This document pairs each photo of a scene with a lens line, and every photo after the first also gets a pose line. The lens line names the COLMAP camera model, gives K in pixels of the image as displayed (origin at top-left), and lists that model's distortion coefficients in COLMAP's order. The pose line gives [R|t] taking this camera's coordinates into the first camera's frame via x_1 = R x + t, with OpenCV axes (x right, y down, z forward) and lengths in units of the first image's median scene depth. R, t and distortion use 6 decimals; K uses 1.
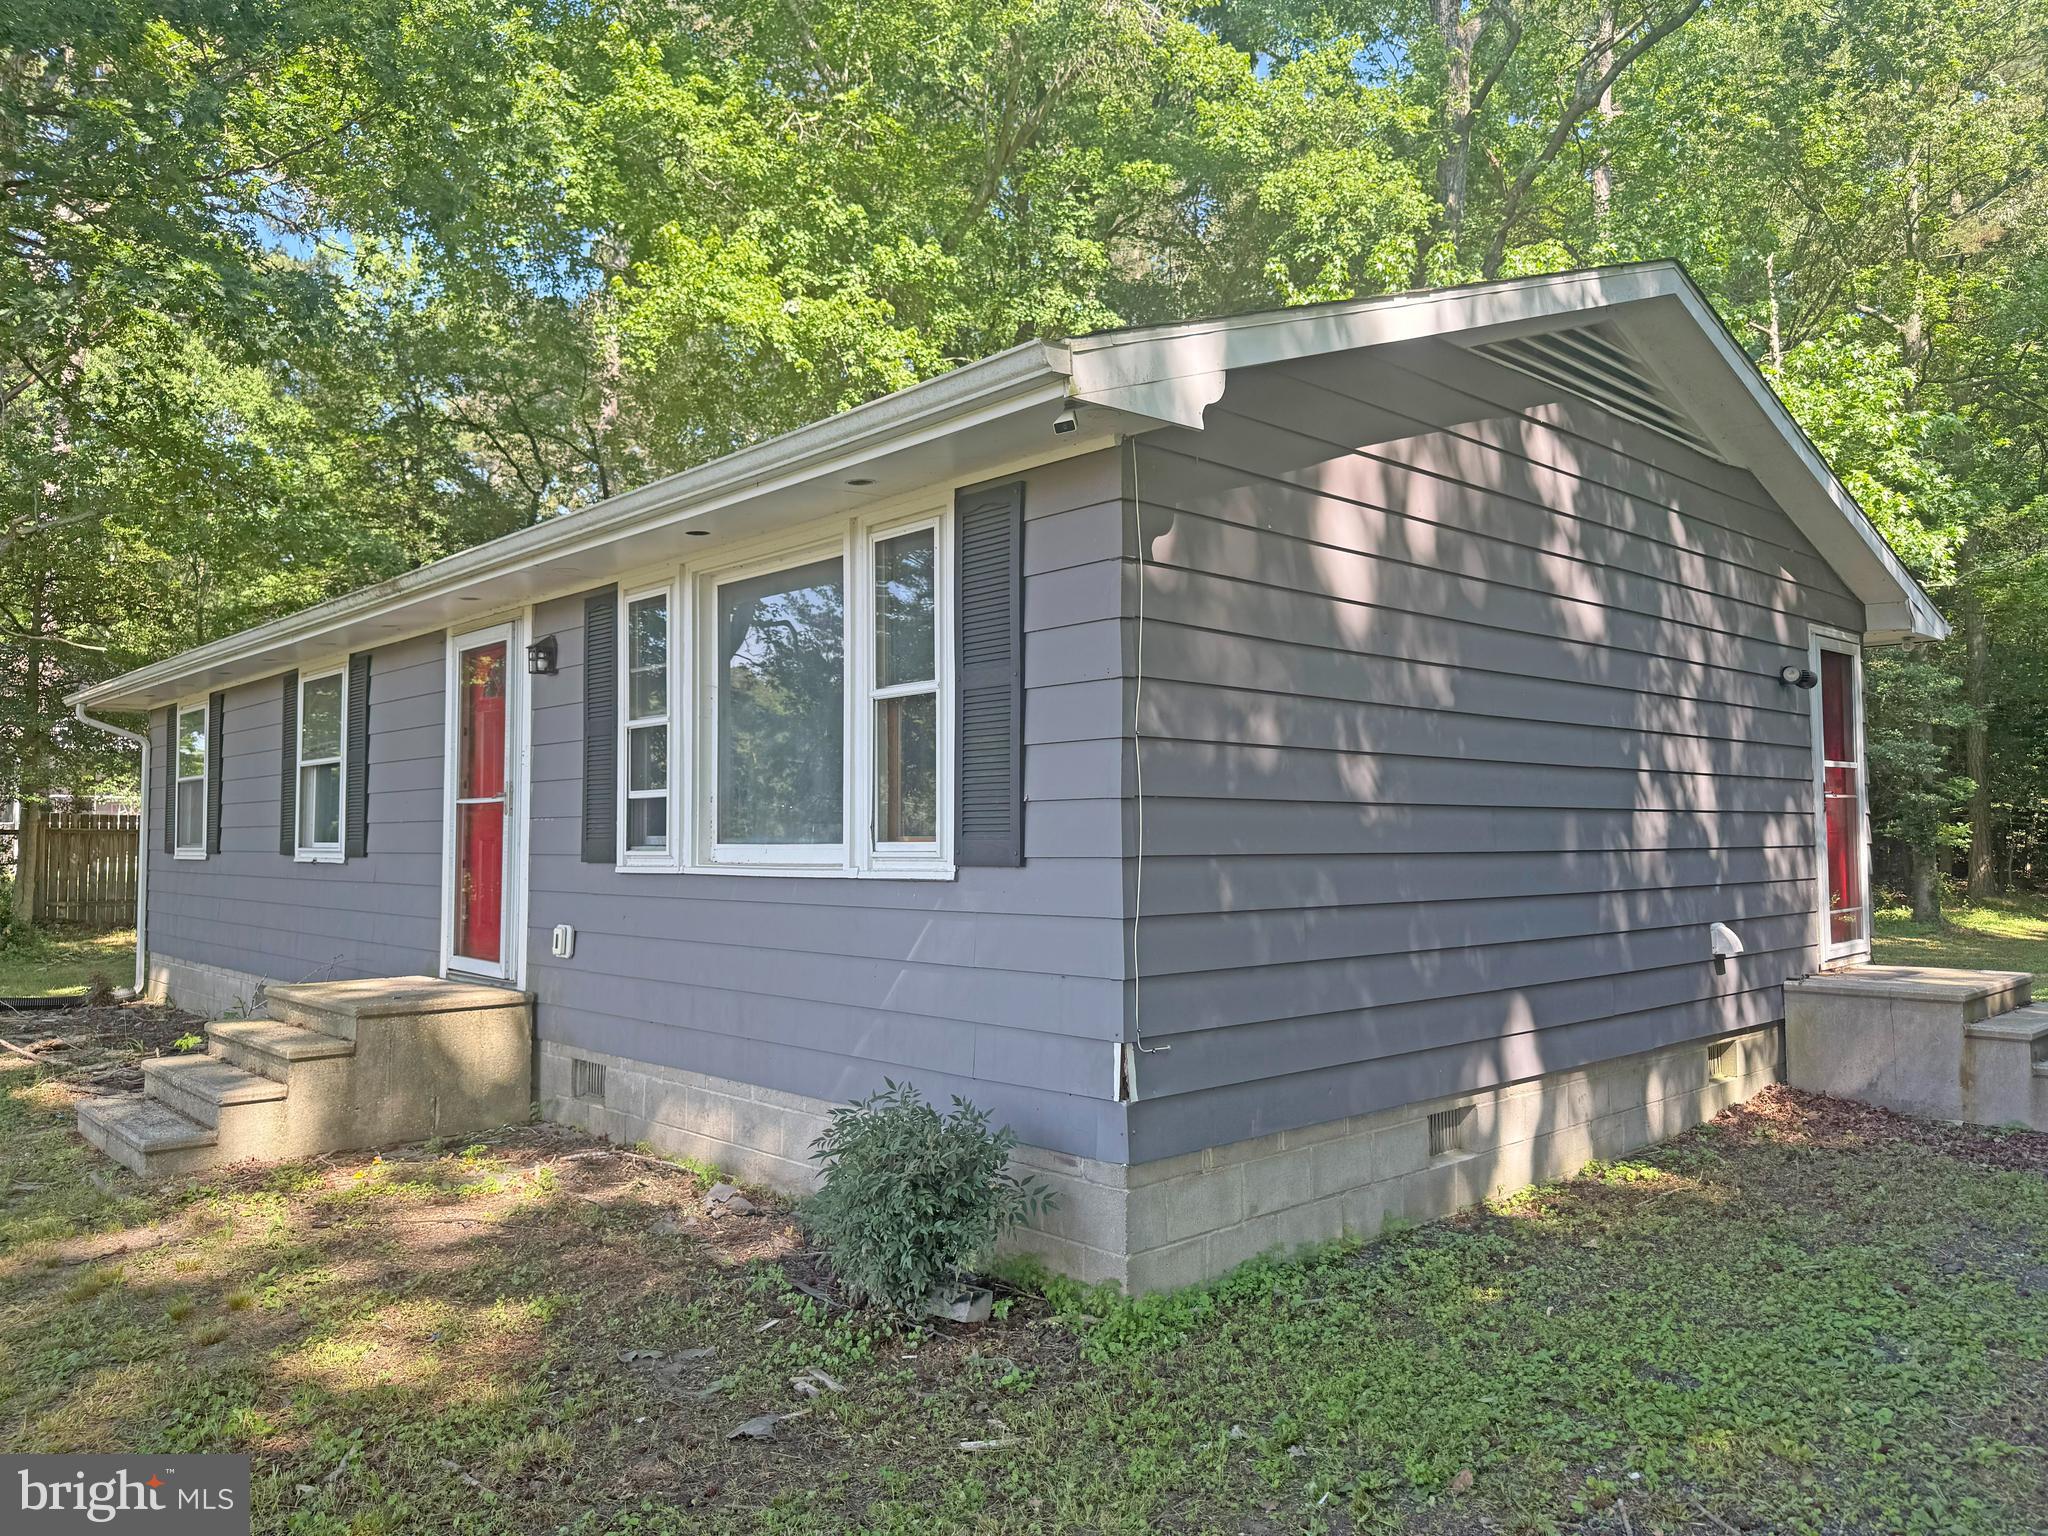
lens RADIAL K [[1440.2, 0, 1024.0], [0, 1440.2, 768.0], [0, 0, 1]] dist [0.062536, -0.094445]
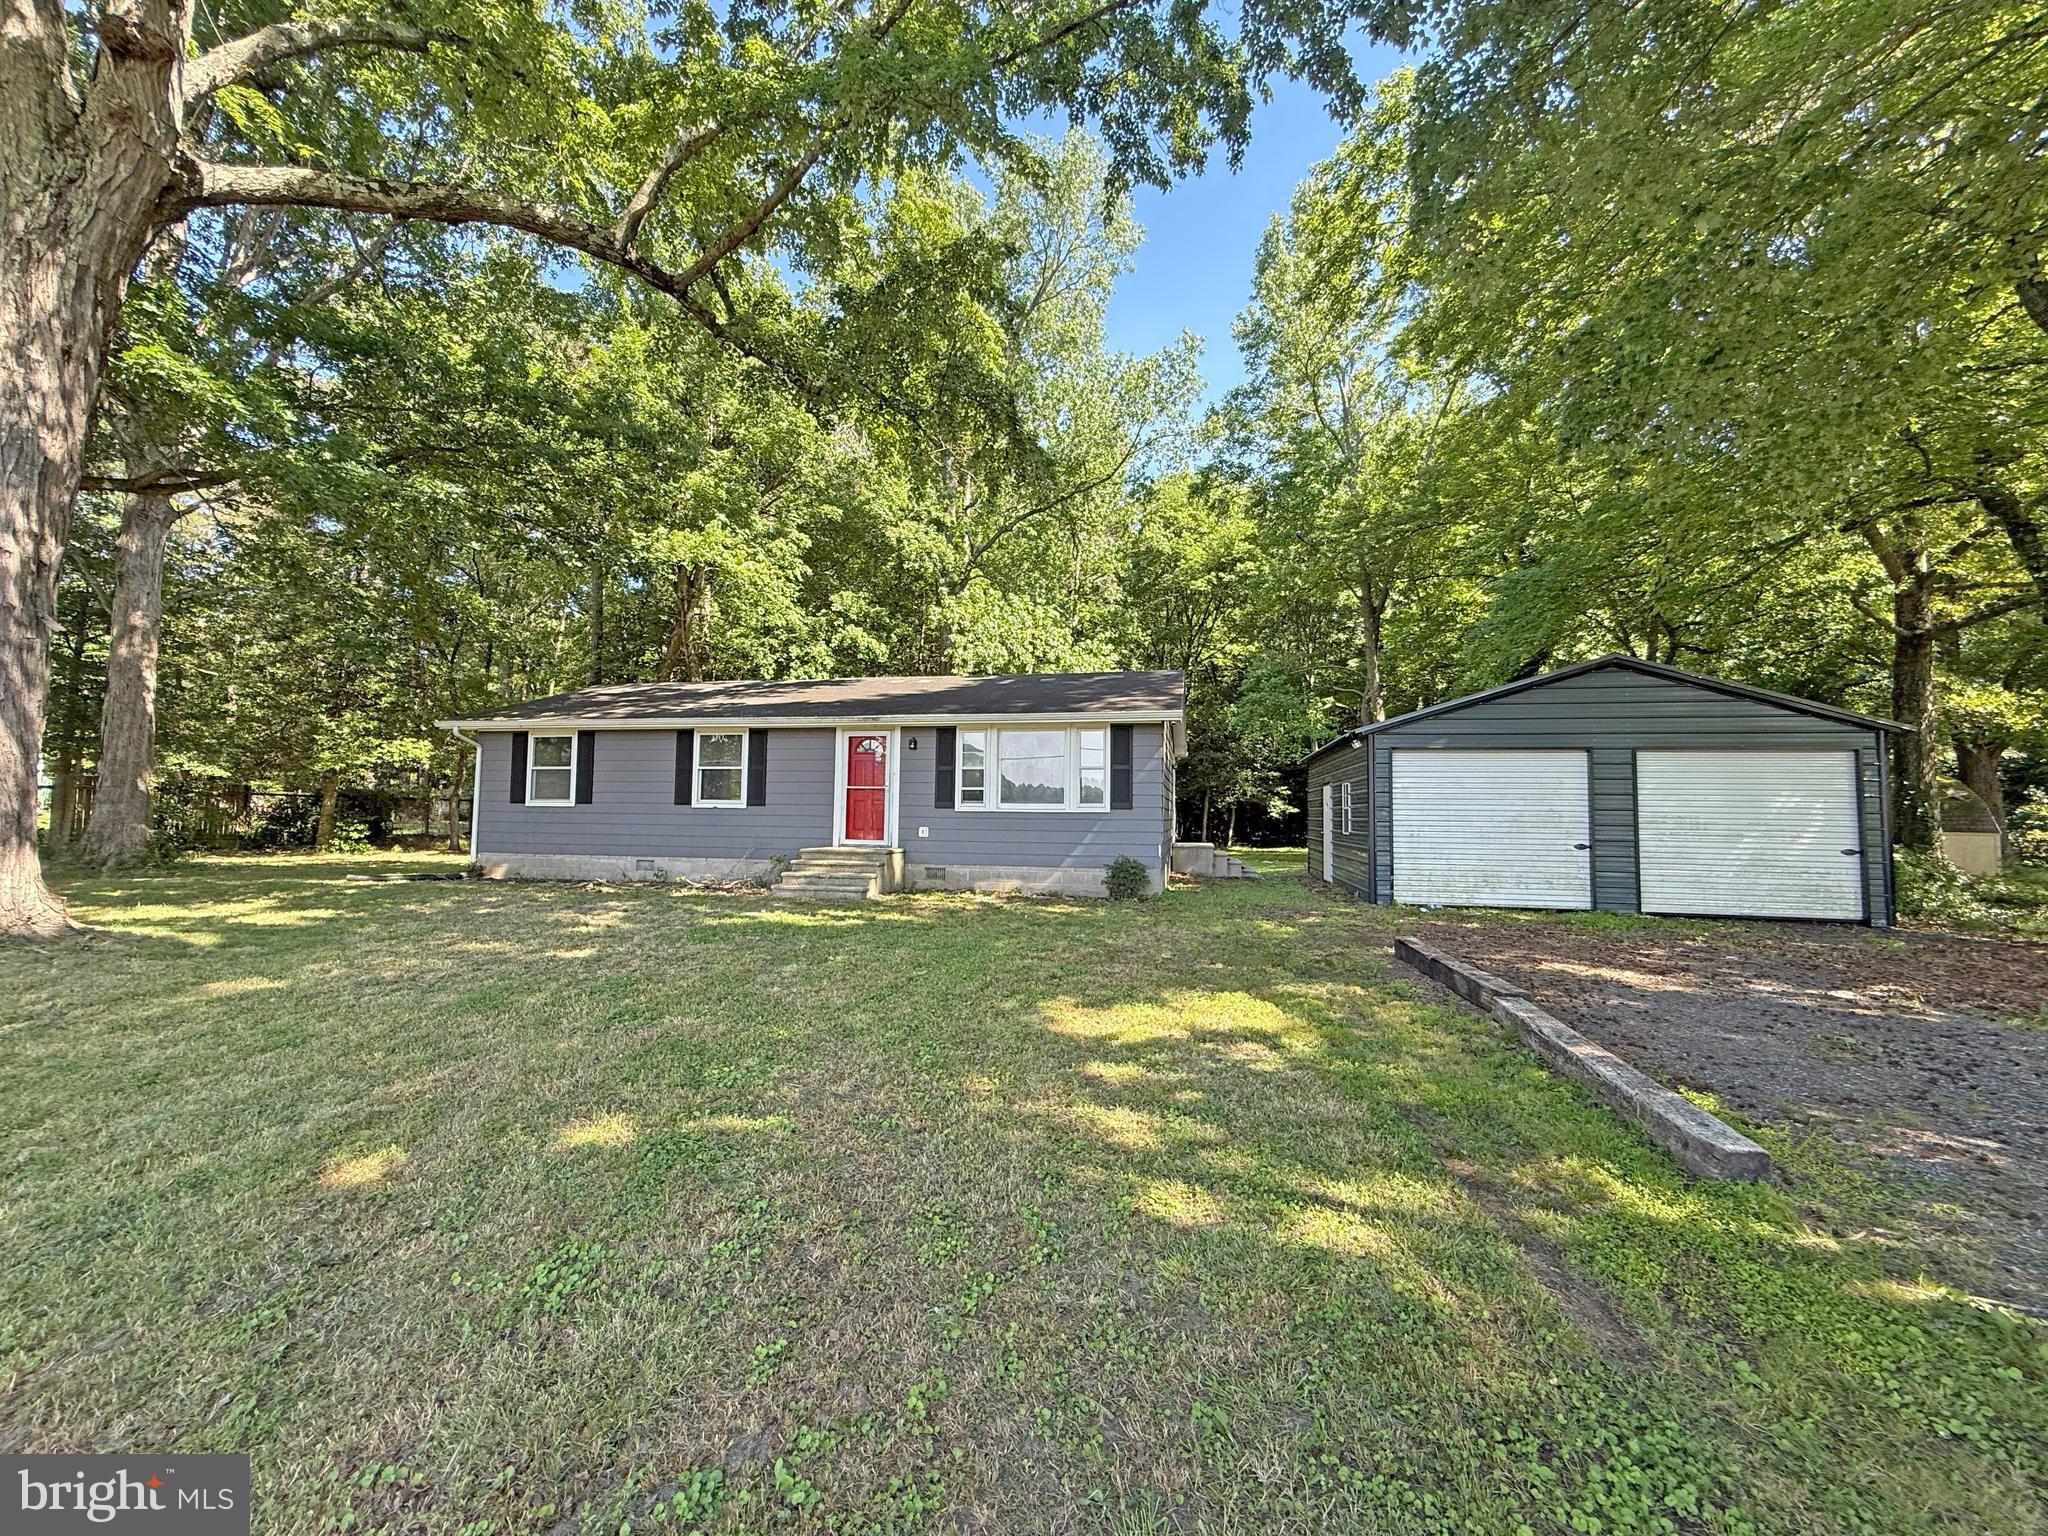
lens RADIAL K [[822.8, 0, 1016.6], [0, 822.8, 764.4], [0, 0, 1]] dist [-0.001730, 0.000077]
pose [[0.808726, 0.041755, 0.586701, -1.338830], [-0.041701, 0.999037, -0.013619, -0.018906], [-0.586705, -0.013452, 0.809689, -0.698041]]
